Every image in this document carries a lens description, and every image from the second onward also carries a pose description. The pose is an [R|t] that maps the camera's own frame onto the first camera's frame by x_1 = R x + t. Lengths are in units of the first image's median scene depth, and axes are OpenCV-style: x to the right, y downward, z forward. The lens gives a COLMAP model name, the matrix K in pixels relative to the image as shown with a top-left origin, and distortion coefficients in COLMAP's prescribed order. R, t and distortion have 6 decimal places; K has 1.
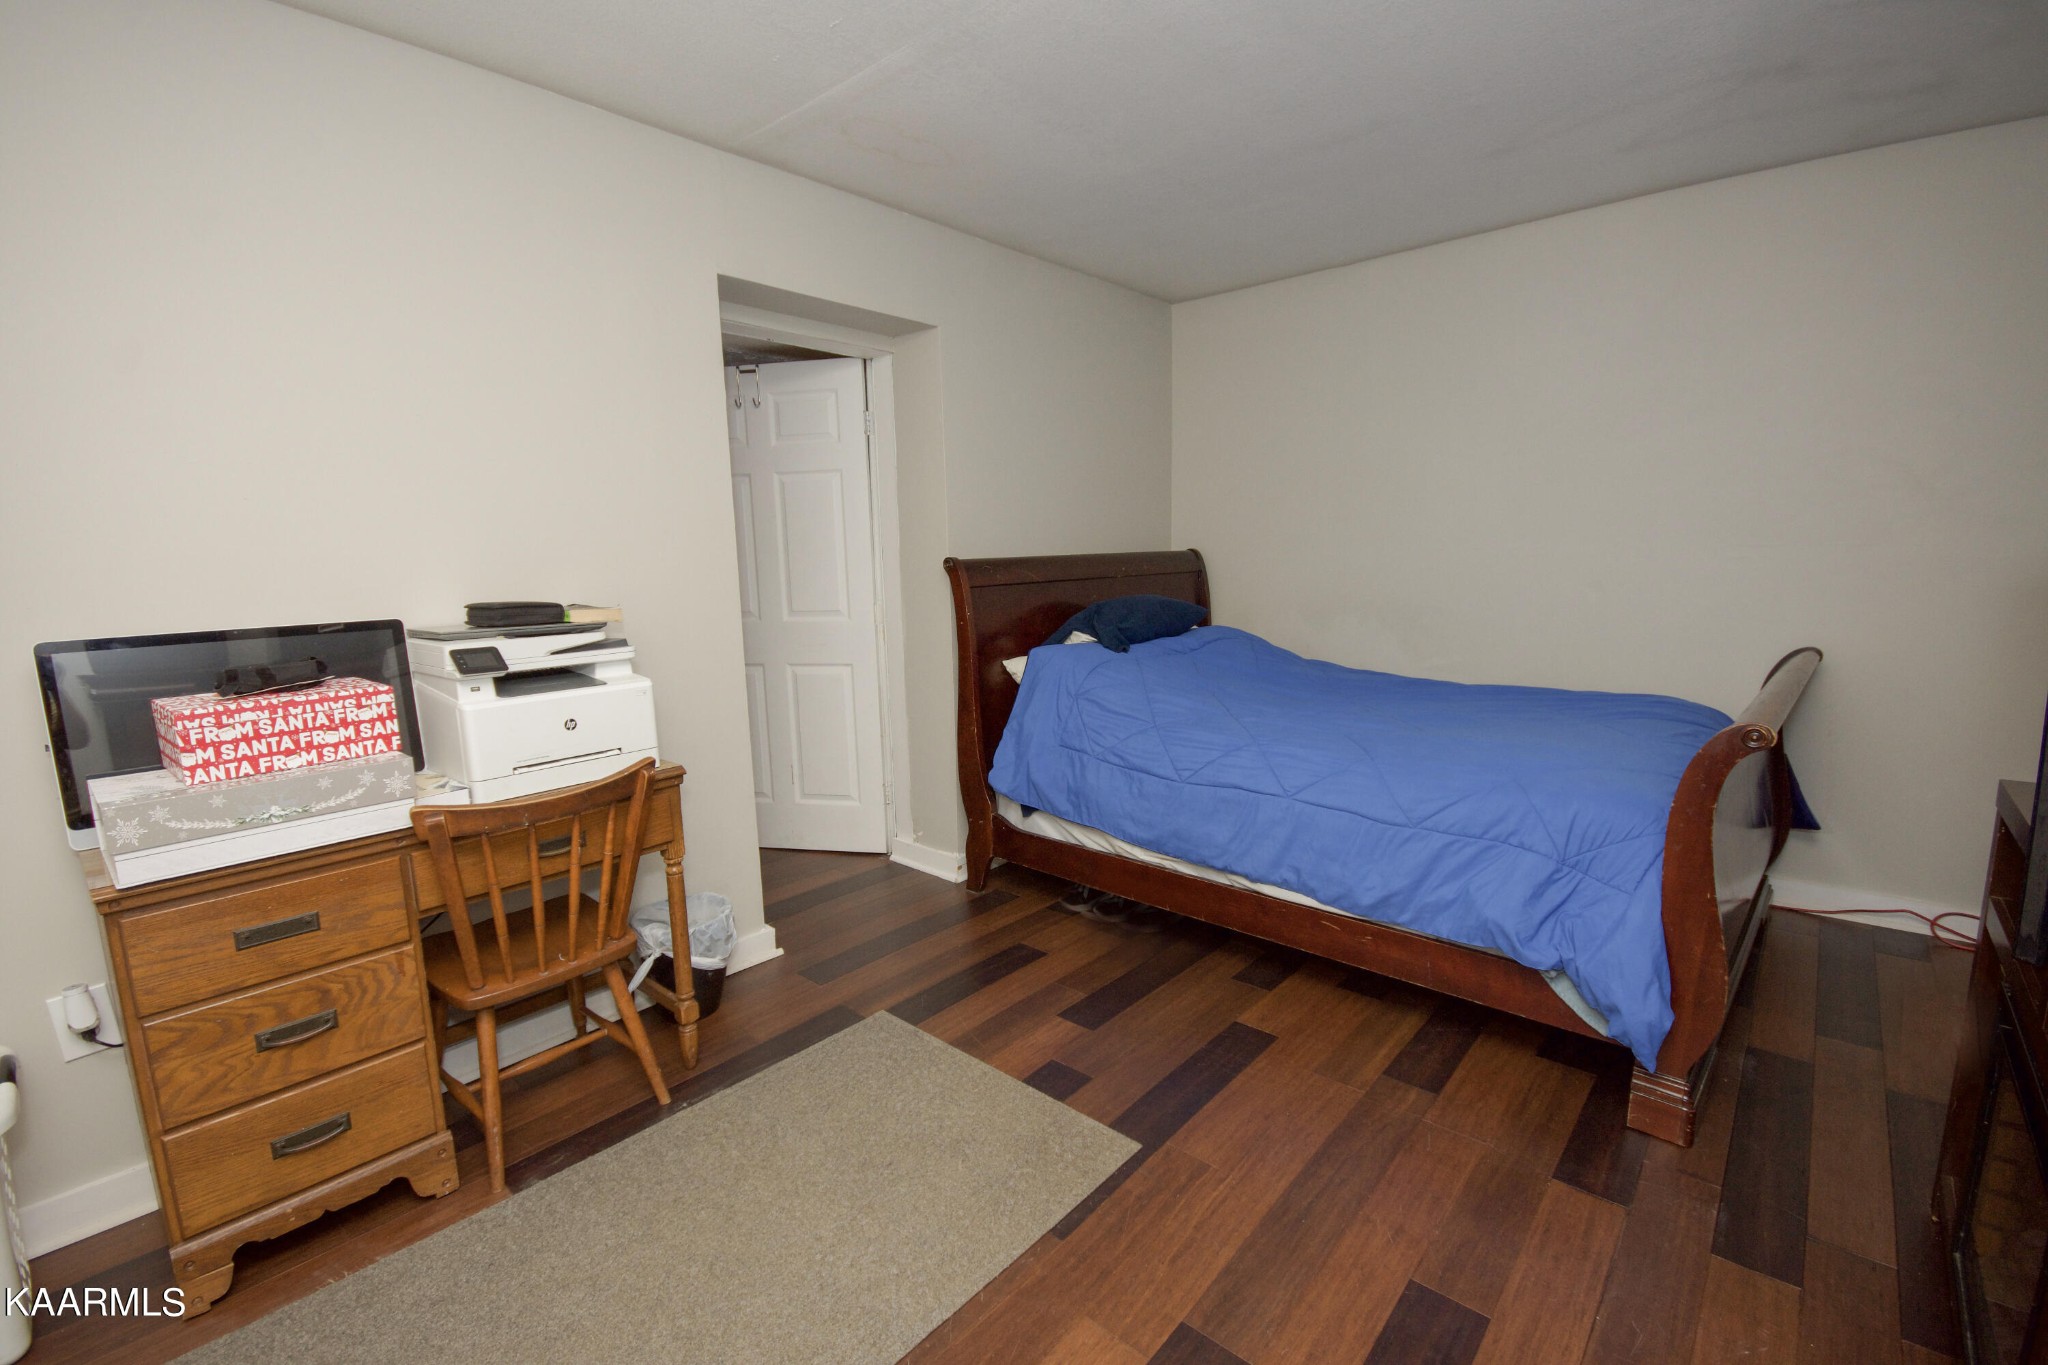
lens RADIAL K [[894.7, 0, 1032.7], [0, 894.7, 684.4], [0, 0, 1]] dist [-0.009179, -0.000171]
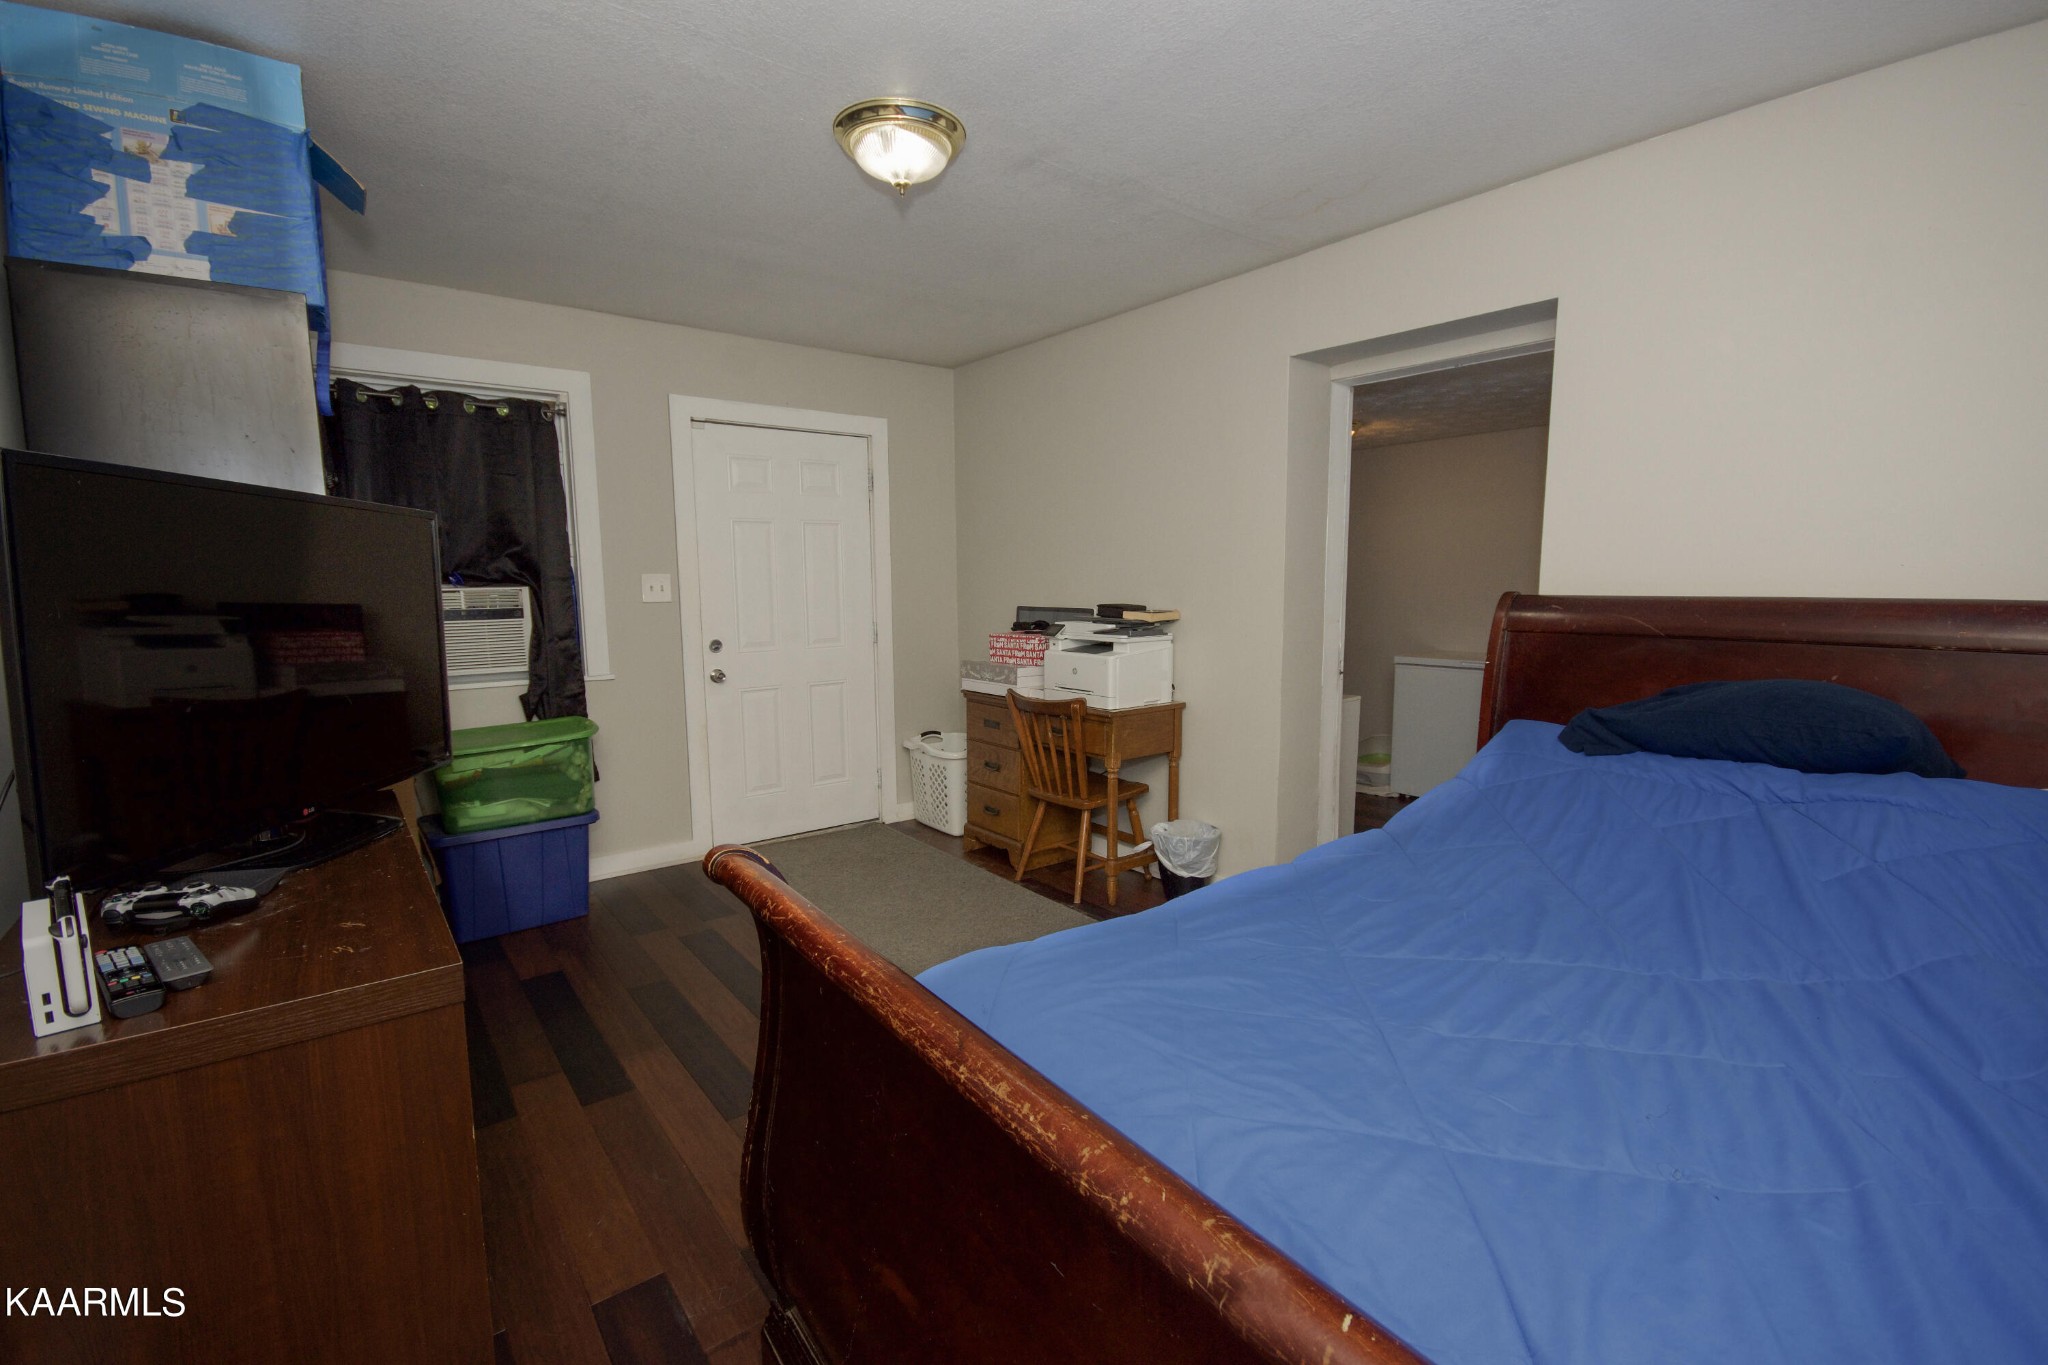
lens RADIAL K [[894.7, 0, 1030.3], [0, 894.7, 683.8], [0, 0, 1]] dist [-0.009179, -0.000171]
pose [[-0.167925, 0.142712, -0.975415, 1.544908], [-0.140382, 0.975920, 0.166954, -0.265521], [0.975753, 0.164967, -0.143847, 1.391481]]
